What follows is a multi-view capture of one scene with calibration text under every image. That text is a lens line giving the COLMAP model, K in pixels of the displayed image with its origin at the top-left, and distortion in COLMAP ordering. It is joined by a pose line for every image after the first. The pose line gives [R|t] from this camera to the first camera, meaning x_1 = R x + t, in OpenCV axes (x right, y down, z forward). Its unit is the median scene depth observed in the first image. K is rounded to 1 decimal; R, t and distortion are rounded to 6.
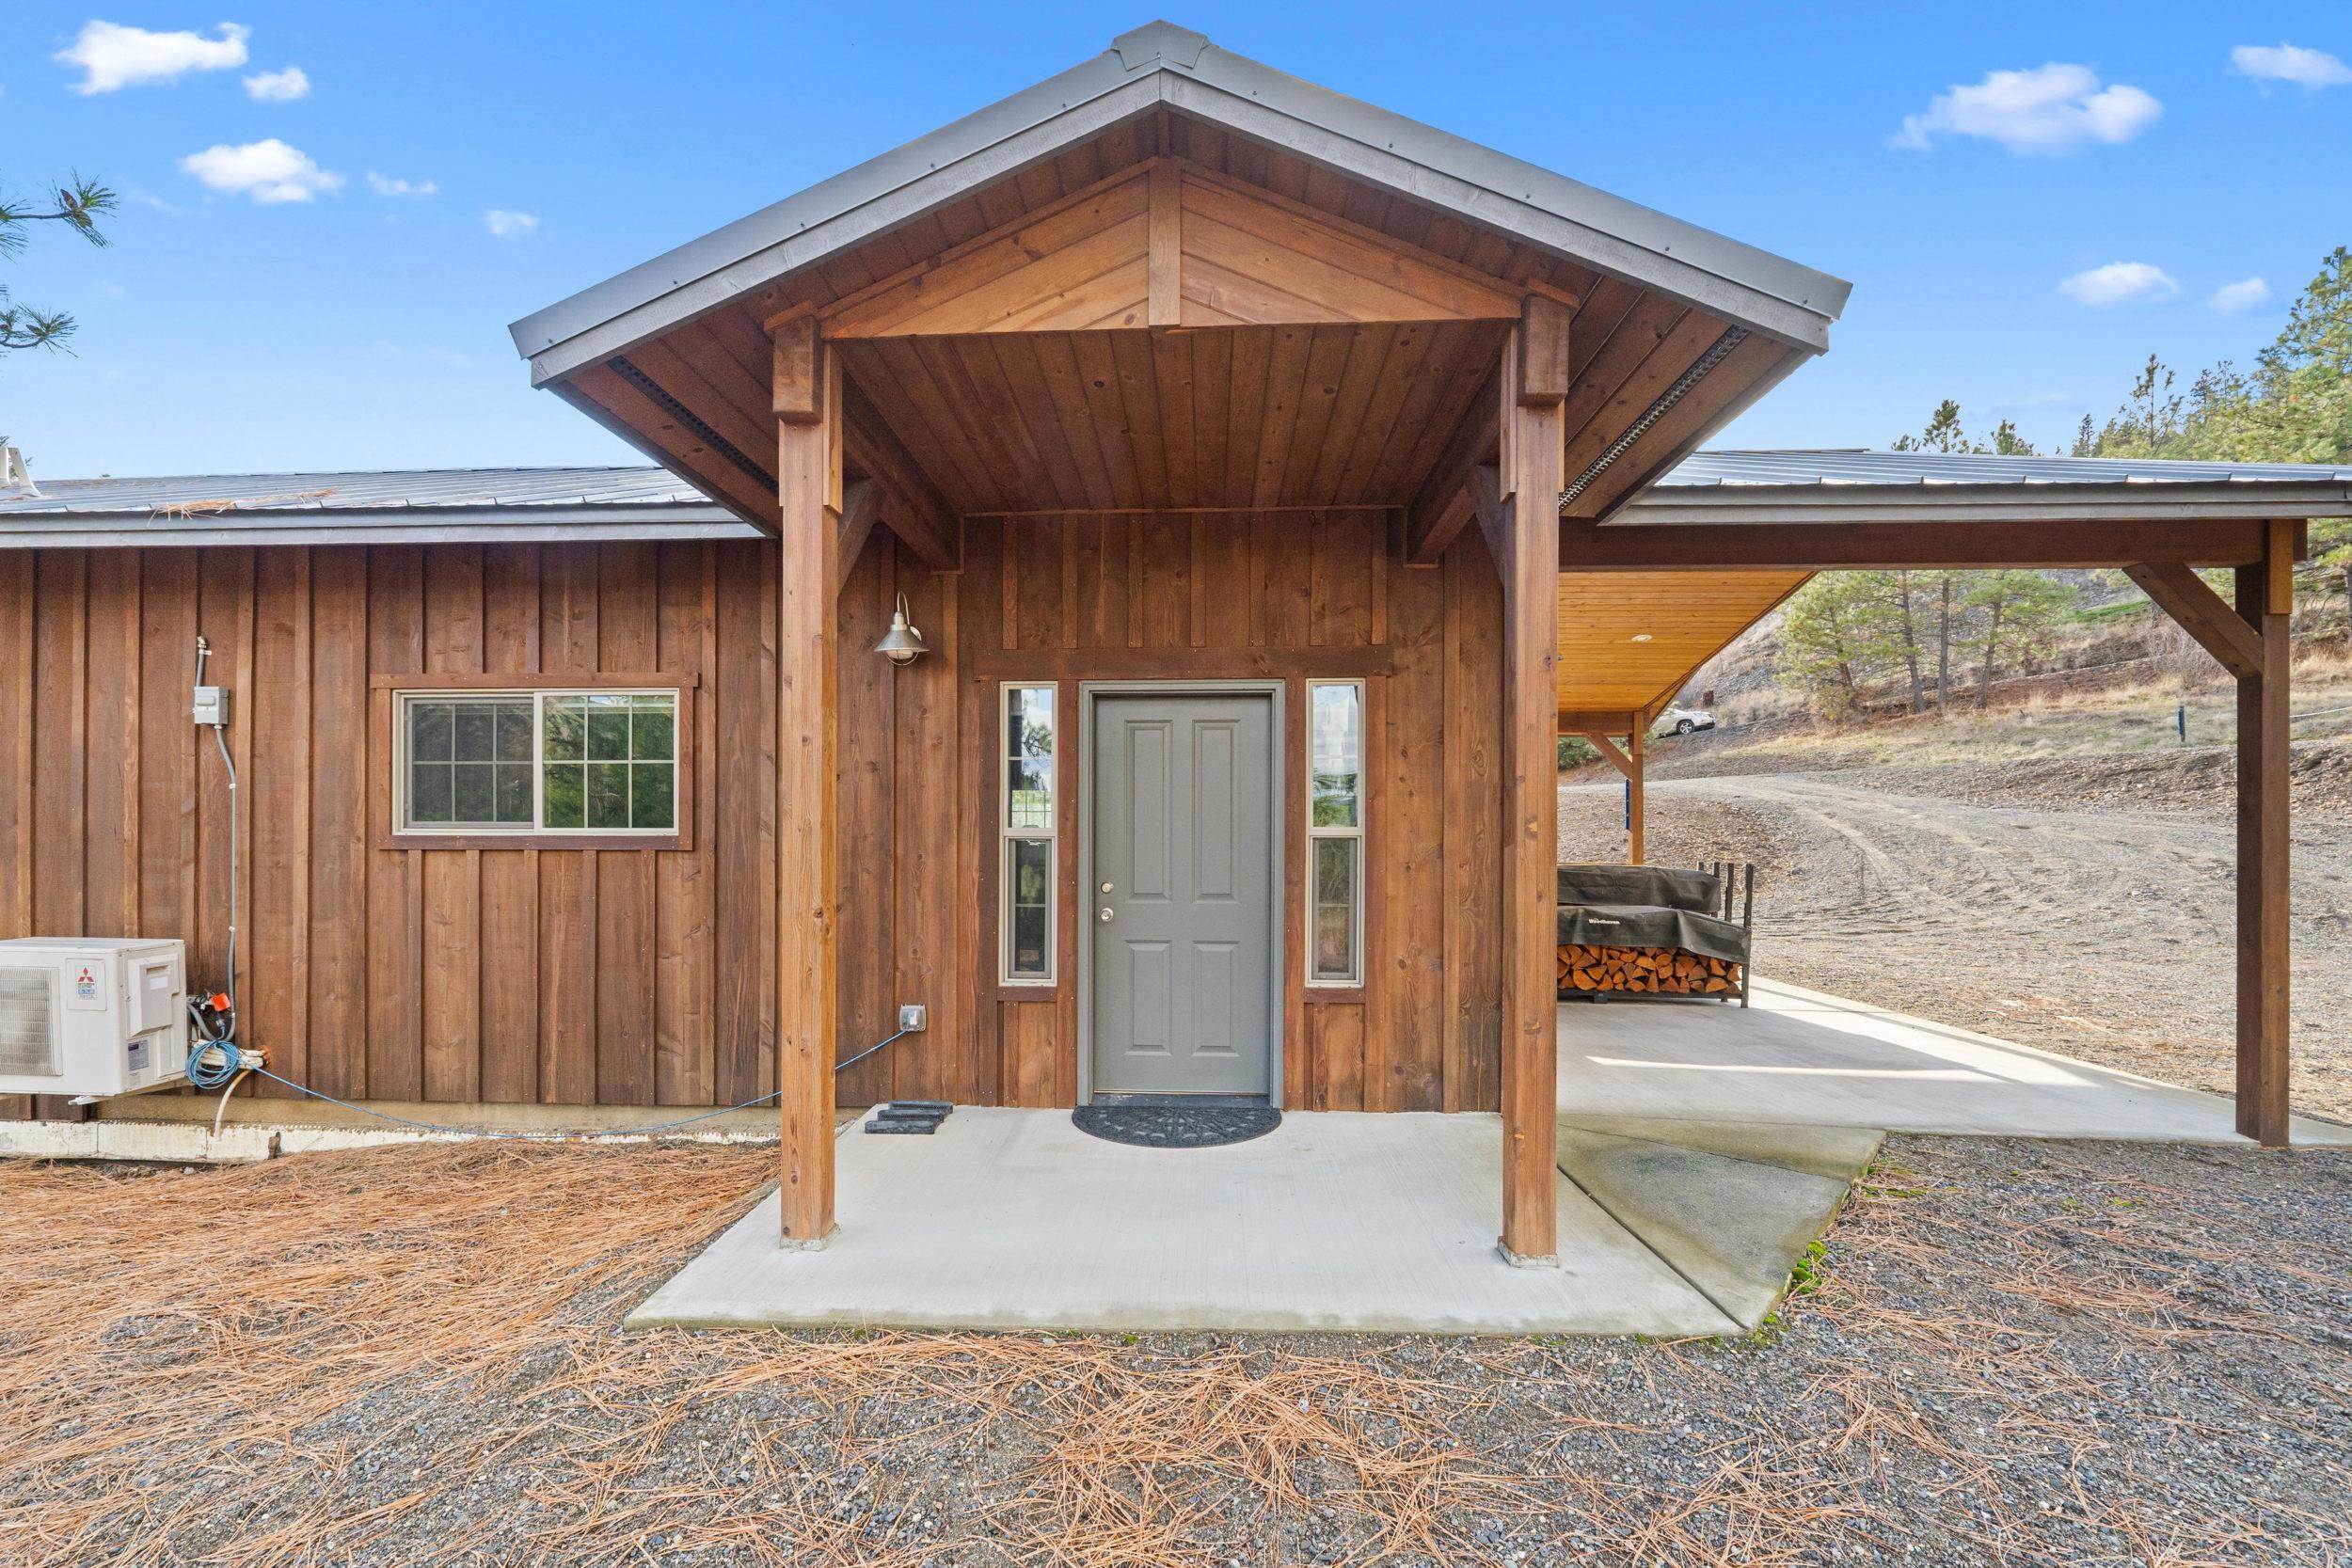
lens RADIAL K [[1007.4, 0, 1172.1], [0, 1007.4, 824.0], [0, 0, 1]] dist [-0.003884, -0.000752]
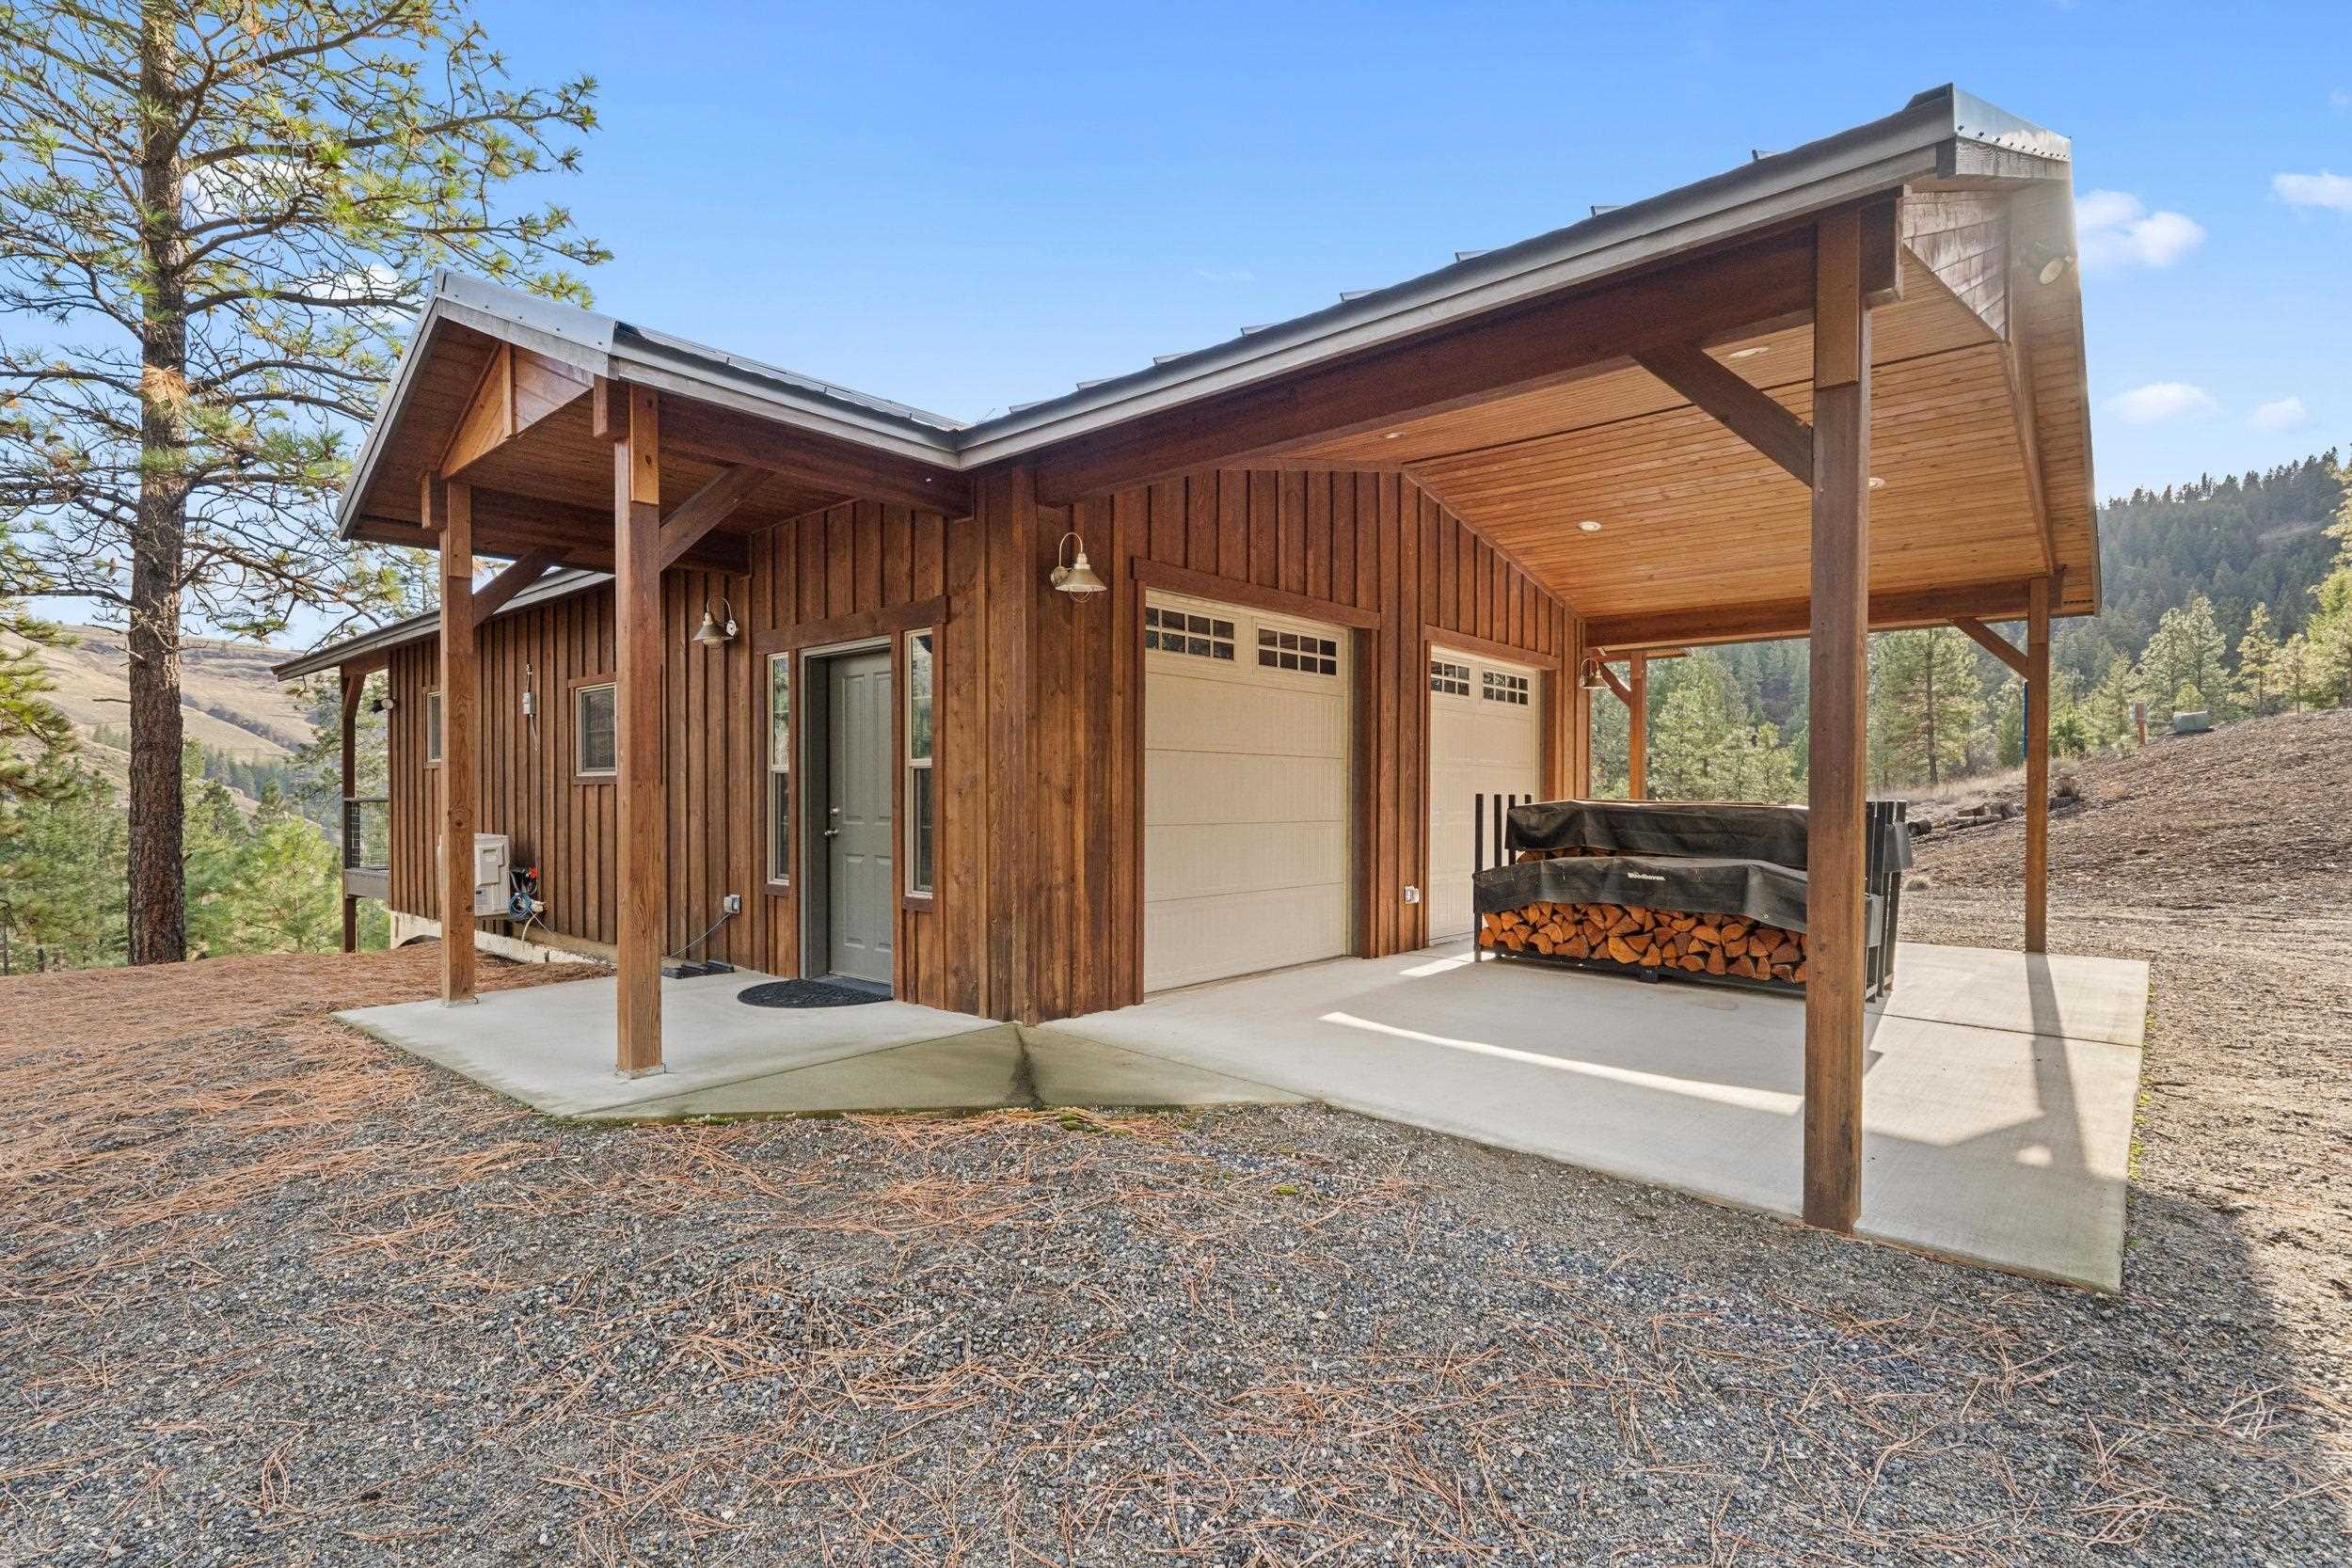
lens RADIAL K [[1140.1, 0, 1176.0], [0, 1140.1, 784.0], [0, 0, 1]] dist [0.001193, -0.000224]
pose [[0.779986, -0.006189, -0.625767, 1.154699], [0.013891, 0.999876, 0.007426, 0.025173], [0.625643, -0.014484, 0.779975, 0.160838]]
